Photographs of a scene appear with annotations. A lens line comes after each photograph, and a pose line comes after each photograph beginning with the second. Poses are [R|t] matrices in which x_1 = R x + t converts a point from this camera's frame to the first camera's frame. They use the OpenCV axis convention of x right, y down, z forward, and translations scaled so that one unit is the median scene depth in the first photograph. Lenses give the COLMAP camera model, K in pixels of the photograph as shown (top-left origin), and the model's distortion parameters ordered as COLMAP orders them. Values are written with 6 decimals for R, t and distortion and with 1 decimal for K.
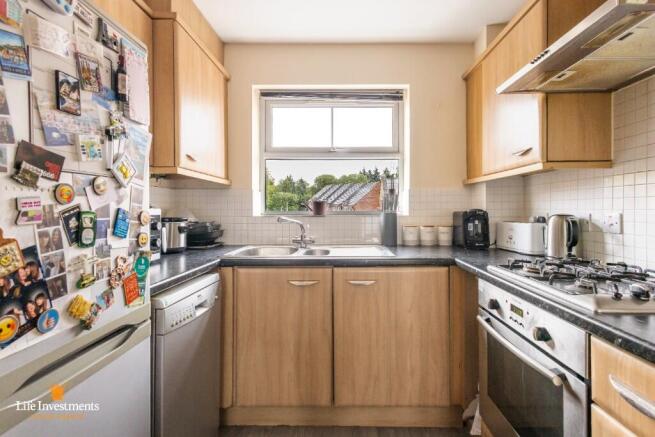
lens RADIAL K [[307.1, 0, 344.5], [0, 307.1, 207.0], [0, 0, 1]] dist [0.014741, -0.003043]
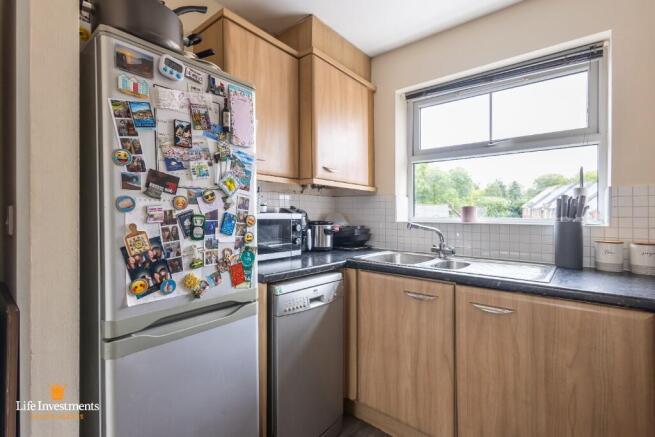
lens RADIAL K [[304.2, 0, 330.3], [0, 304.2, 213.8], [0, 0, 1]] dist [0.008183, -0.000380]
pose [[0.769575, 0.006138, -0.638527, 0.237464], [-0.004214, 0.999981, 0.004534, 0.000387], [0.638543, -0.000799, 0.769586, 0.143034]]
